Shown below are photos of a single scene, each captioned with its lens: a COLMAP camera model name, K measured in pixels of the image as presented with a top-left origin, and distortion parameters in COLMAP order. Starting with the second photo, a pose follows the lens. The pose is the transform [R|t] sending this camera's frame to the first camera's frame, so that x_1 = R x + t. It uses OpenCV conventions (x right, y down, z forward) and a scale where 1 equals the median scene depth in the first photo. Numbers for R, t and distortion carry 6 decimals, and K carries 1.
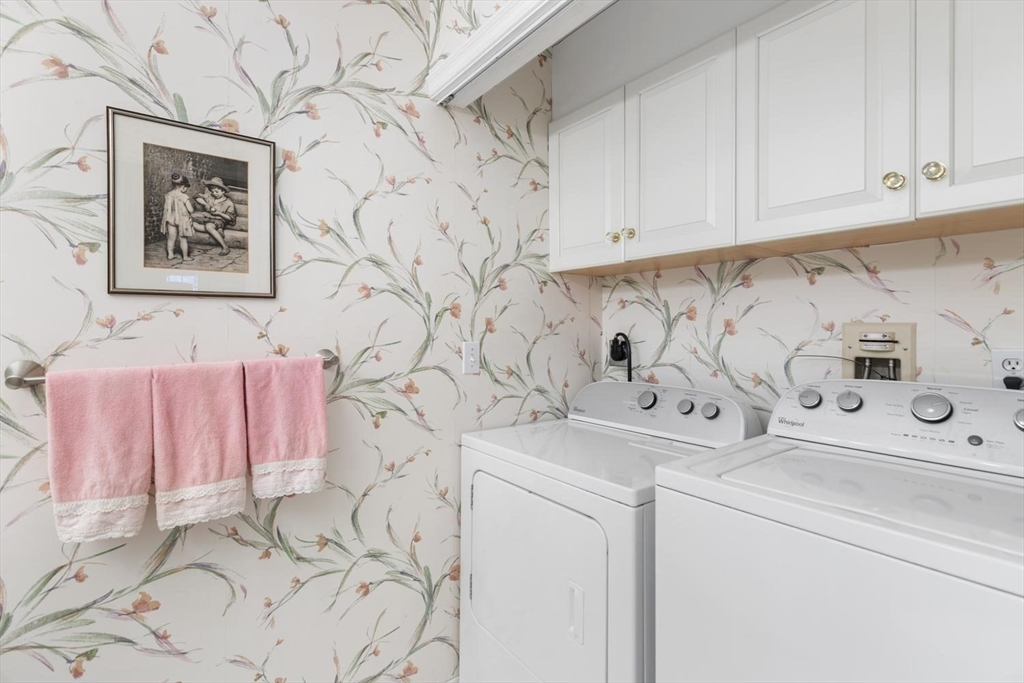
lens RADIAL K [[468.9, 0, 513.3], [0, 468.9, 325.0], [0, 0, 1]] dist [0.003827, 0.000459]
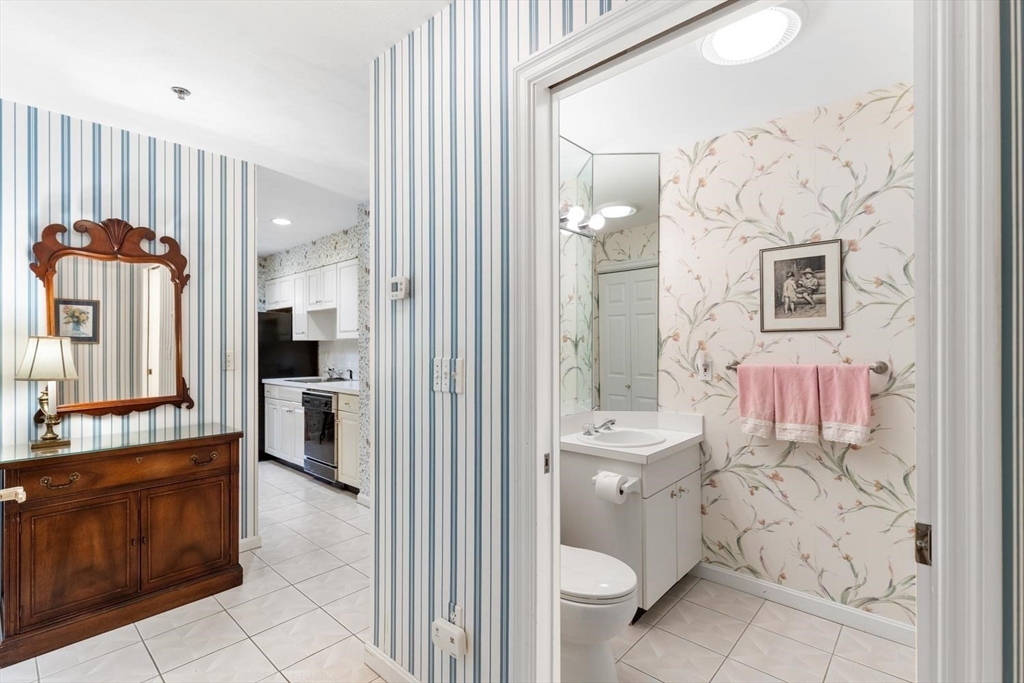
lens RADIAL K [[466.3, 0, 507.7], [0, 466.3, 347.3], [0, 0, 1]] dist [0.003762, -0.000197]
pose [[0.170638, 0.001937, -0.985332, 1.042725], [0.008034, 0.999962, 0.003357, -0.009855], [0.985301, -0.008489, 0.170616, -0.532992]]
